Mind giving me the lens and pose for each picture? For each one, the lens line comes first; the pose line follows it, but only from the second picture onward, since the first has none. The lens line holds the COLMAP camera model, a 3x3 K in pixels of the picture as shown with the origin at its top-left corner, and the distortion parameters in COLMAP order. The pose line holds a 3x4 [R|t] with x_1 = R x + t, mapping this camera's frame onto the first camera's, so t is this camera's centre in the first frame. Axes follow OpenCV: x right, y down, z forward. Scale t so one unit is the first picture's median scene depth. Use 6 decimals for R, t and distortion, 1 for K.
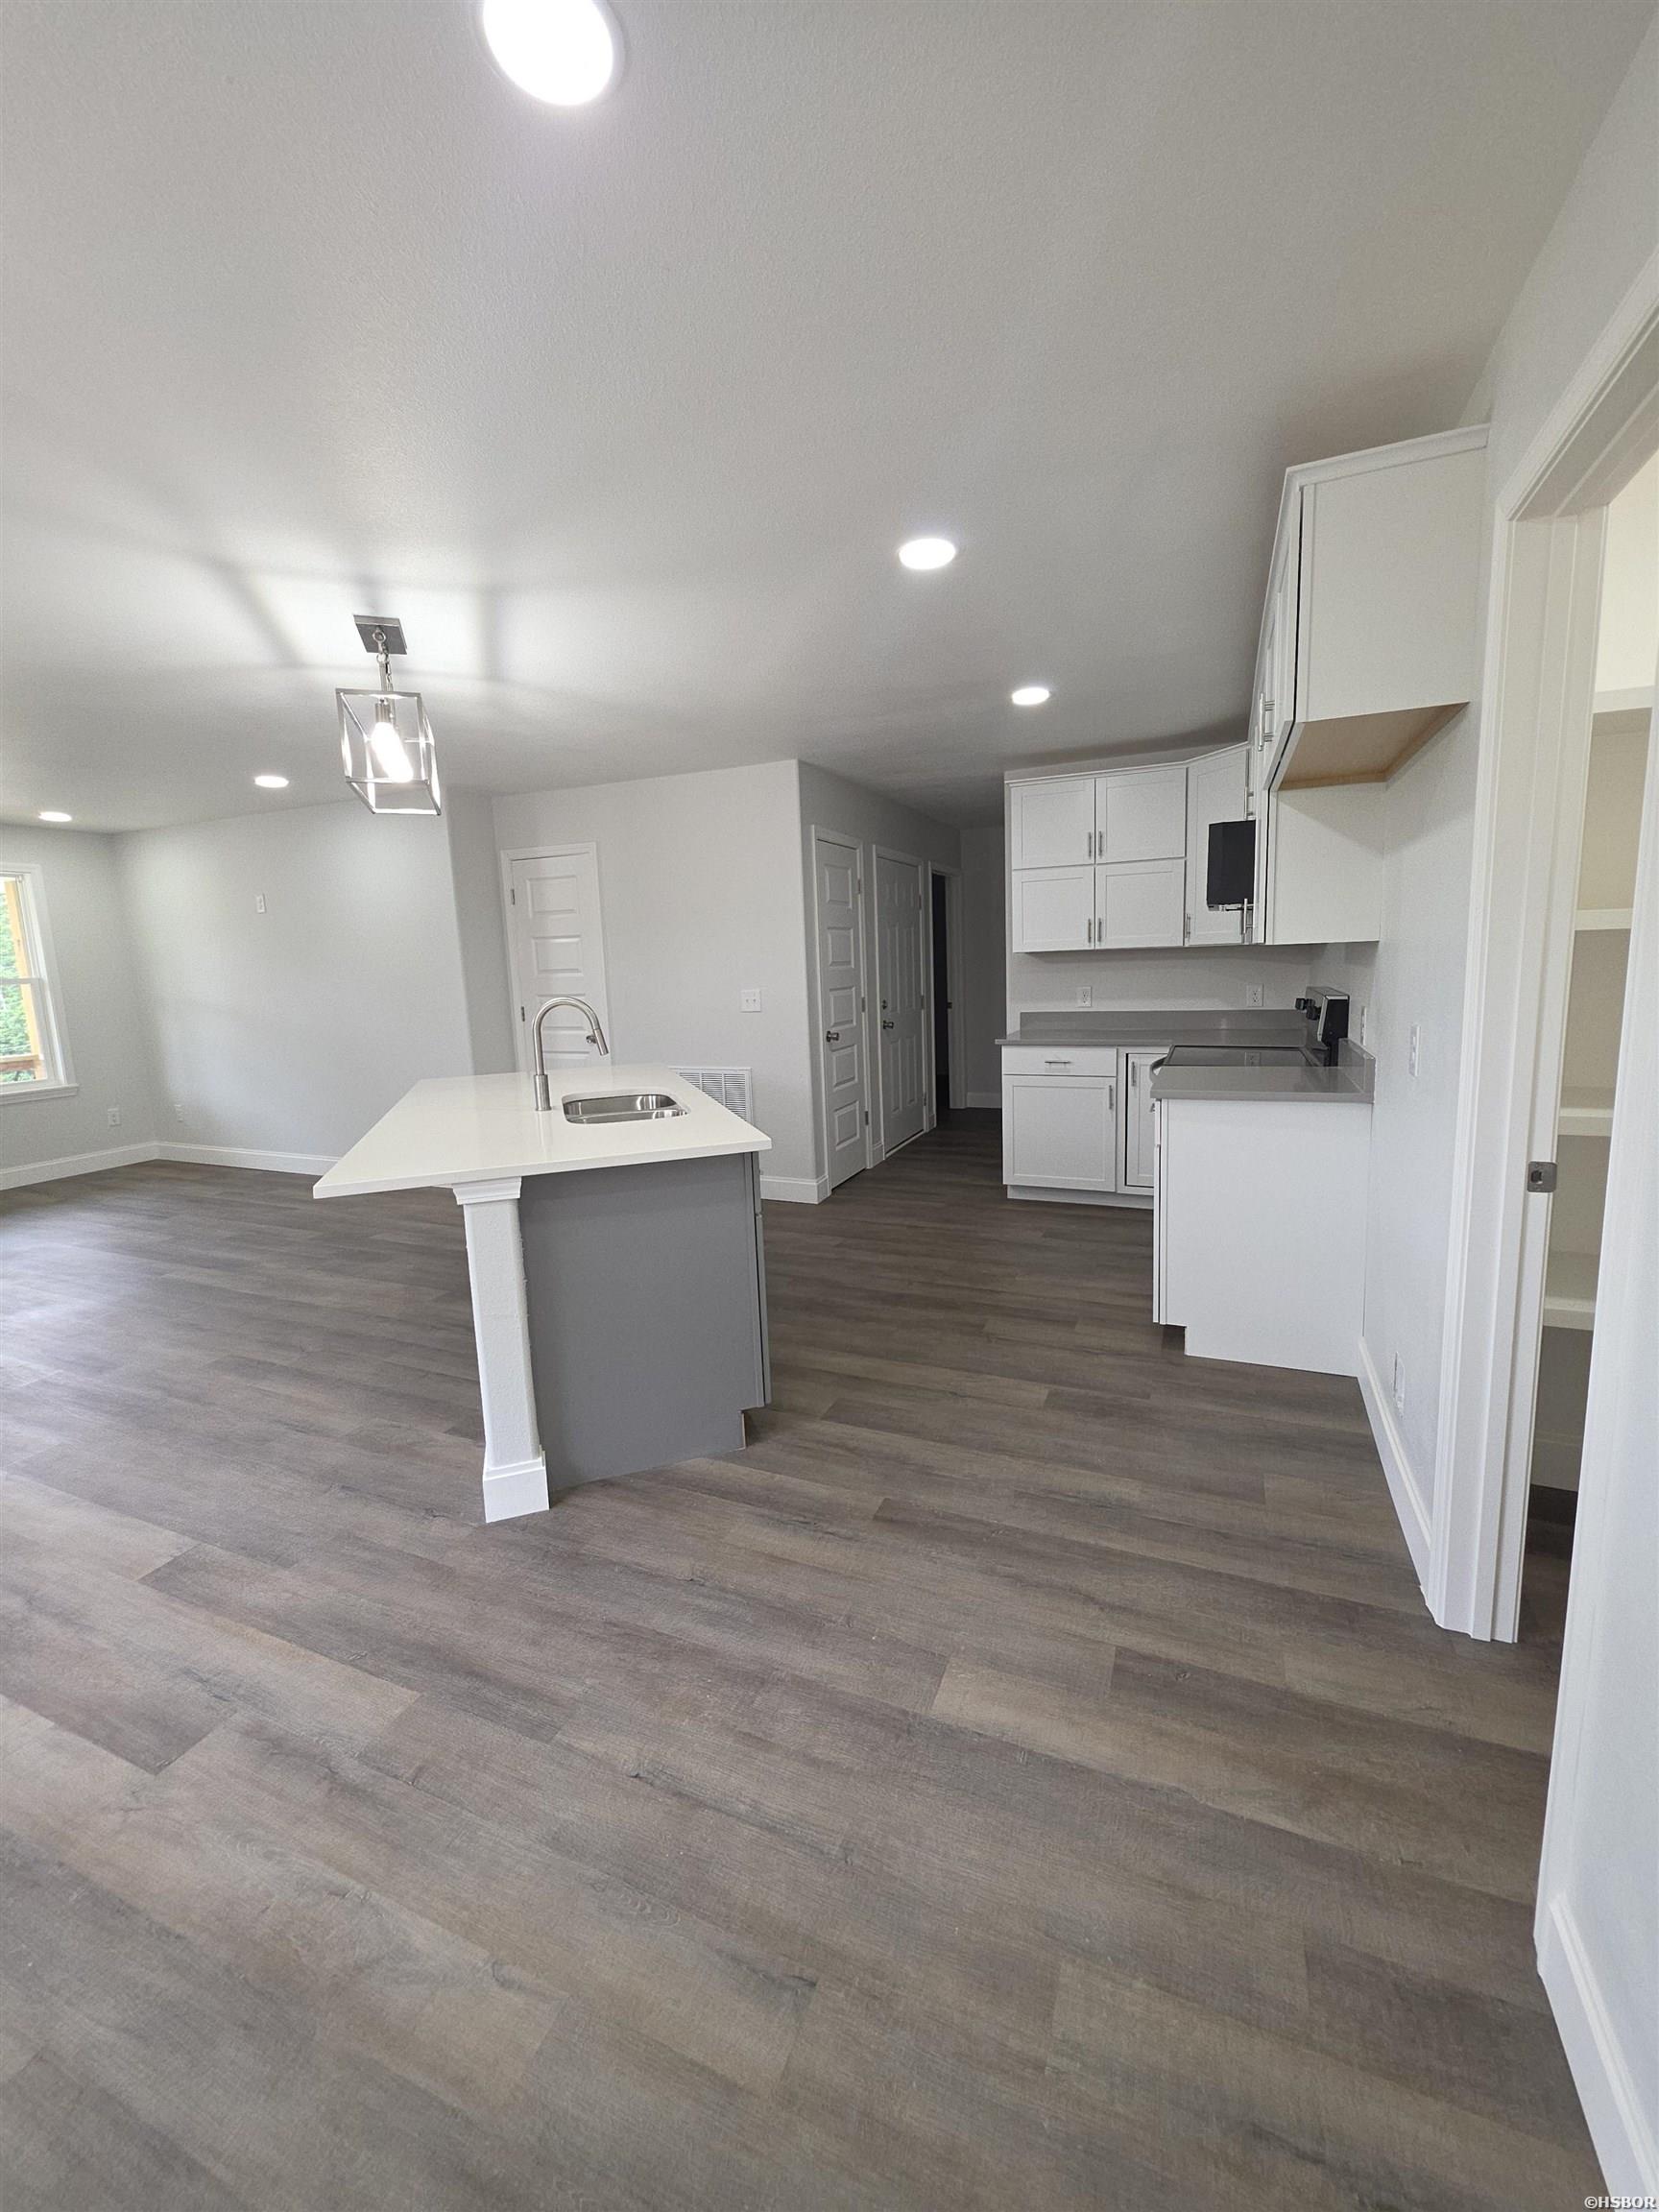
lens RADIAL K [[901.8, 0, 833.7], [0, 901.8, 1102.5], [0, 0, 1]] dist [-0.003493, -0.000760]
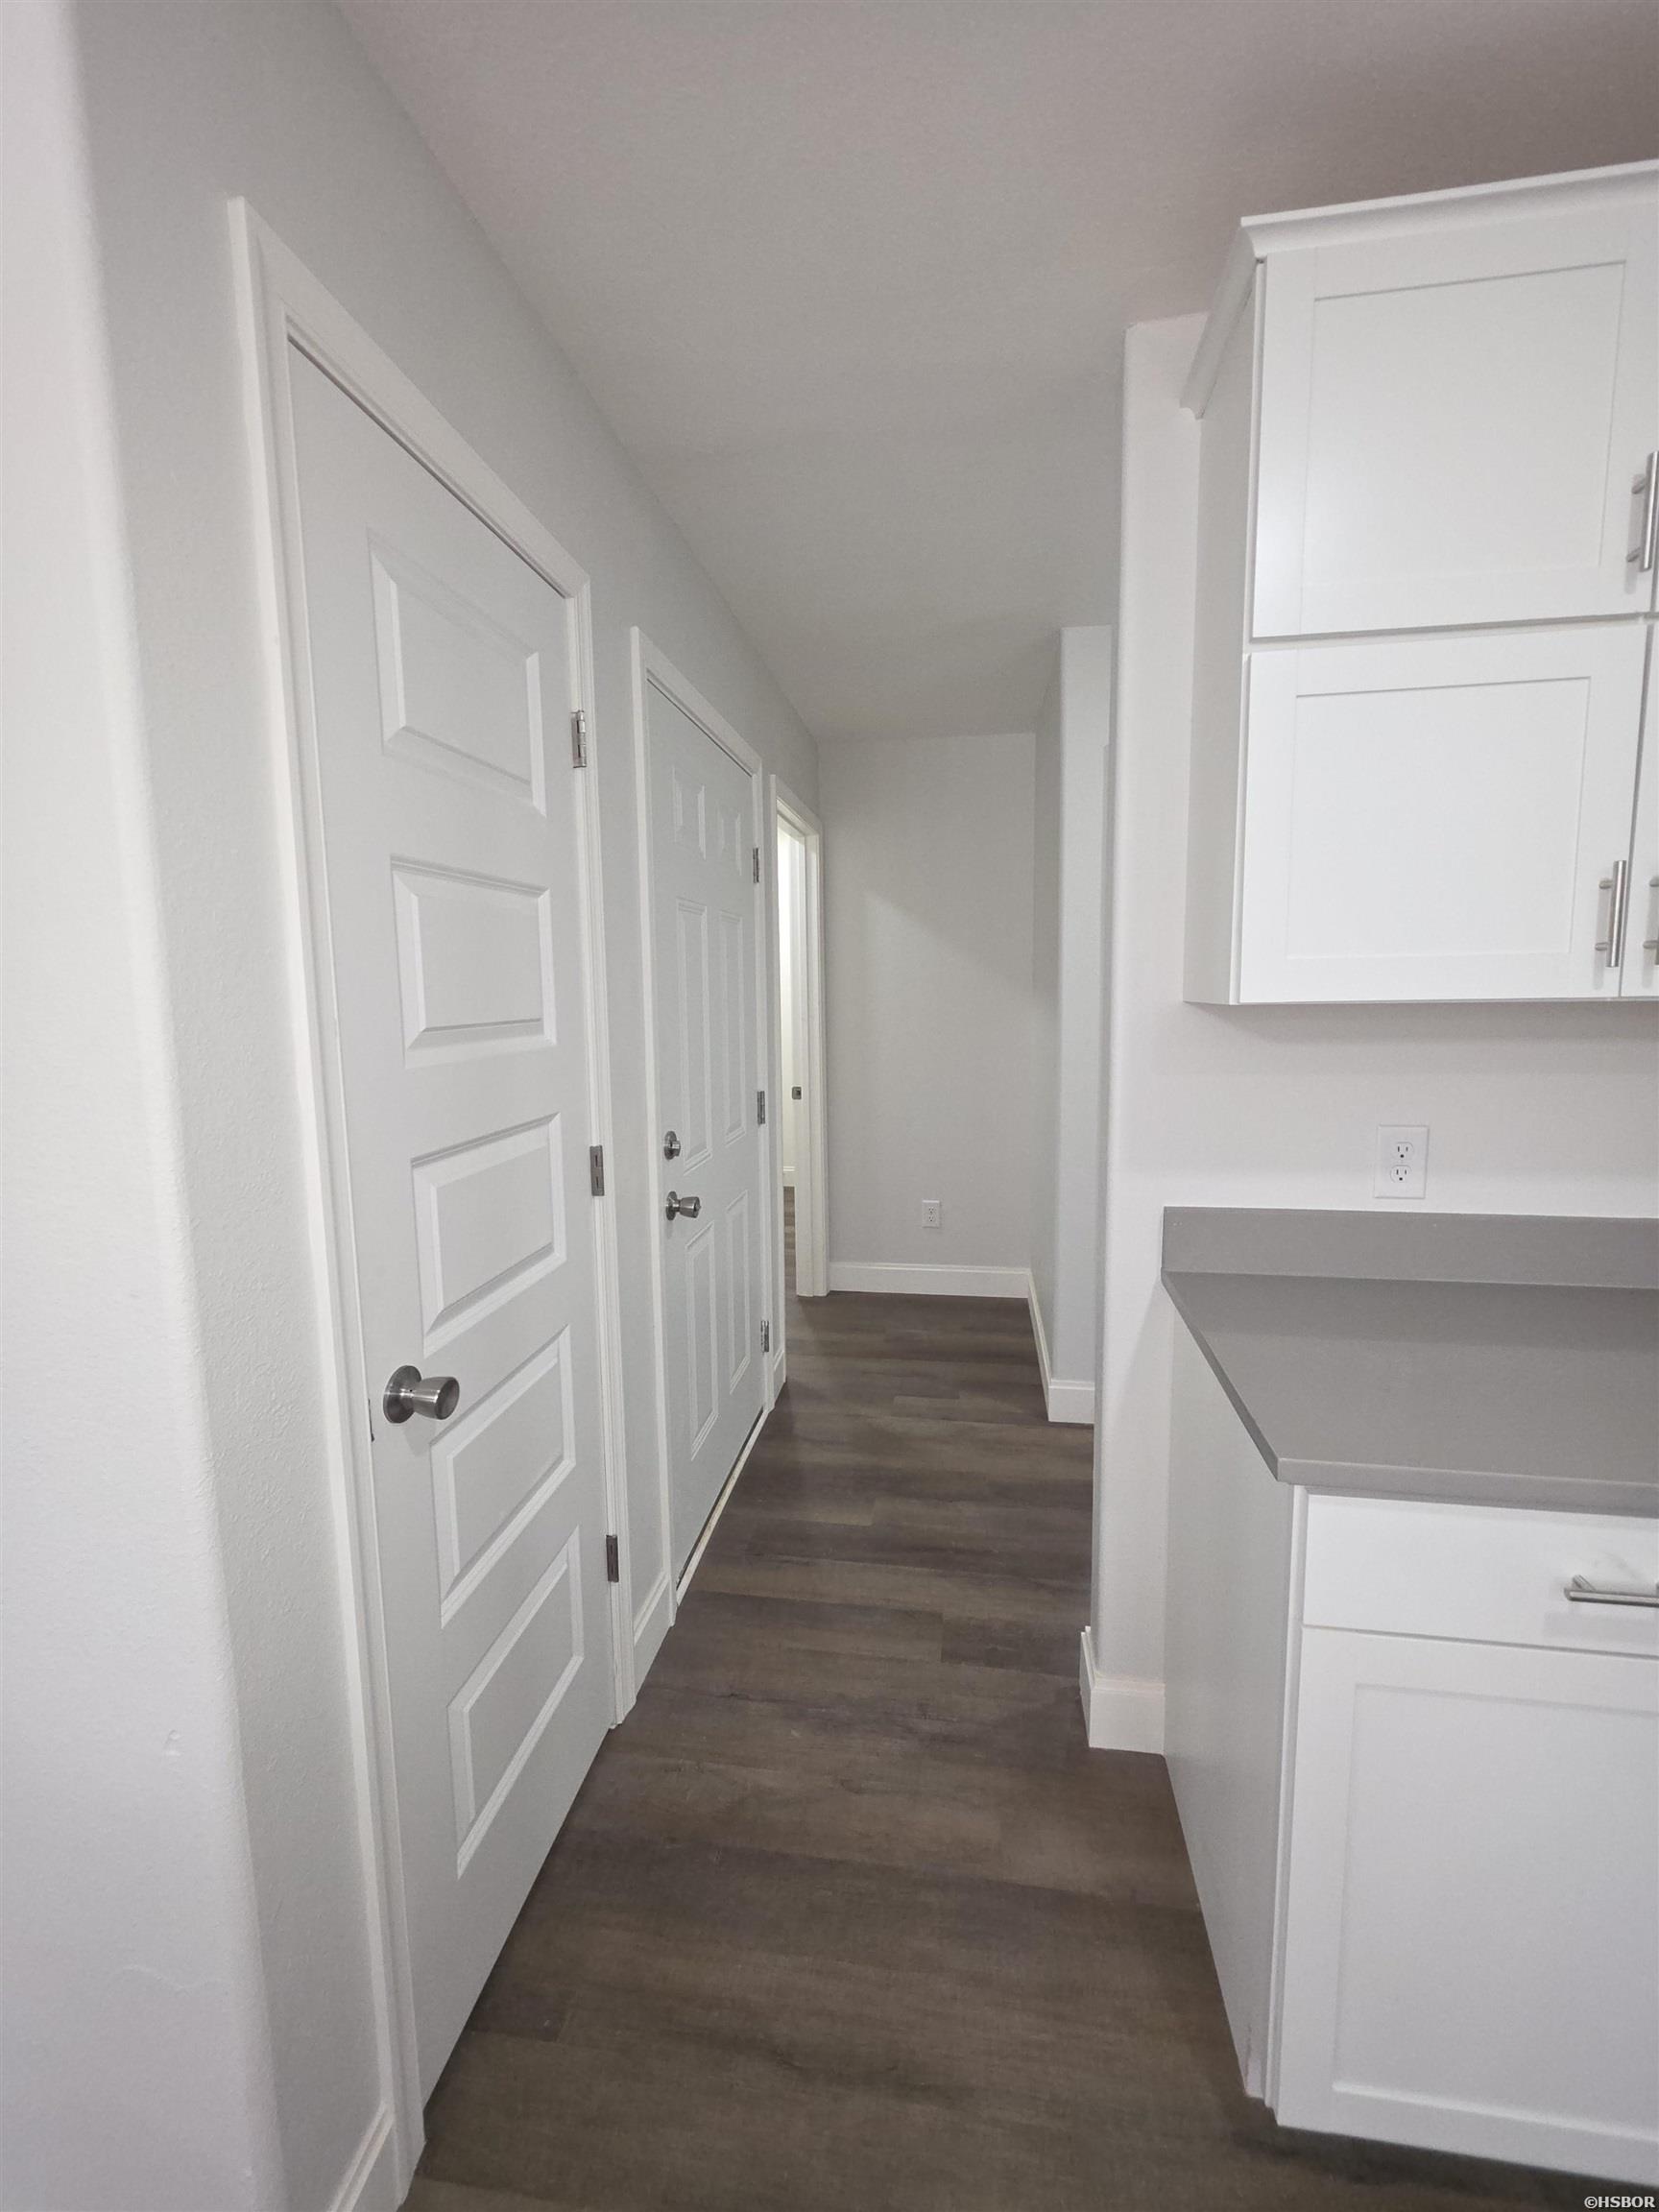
lens RADIAL K [[901.8, 0, 830.8], [0, 901.8, 1096.4], [0, 0, 1]] dist [-0.003493, -0.000760]
pose [[0.969383, -0.003612, 0.245528, 0.035196], [0.013600, 0.999147, -0.038996, -0.122287], [-0.245178, 0.041141, 0.968605, 0.727329]]
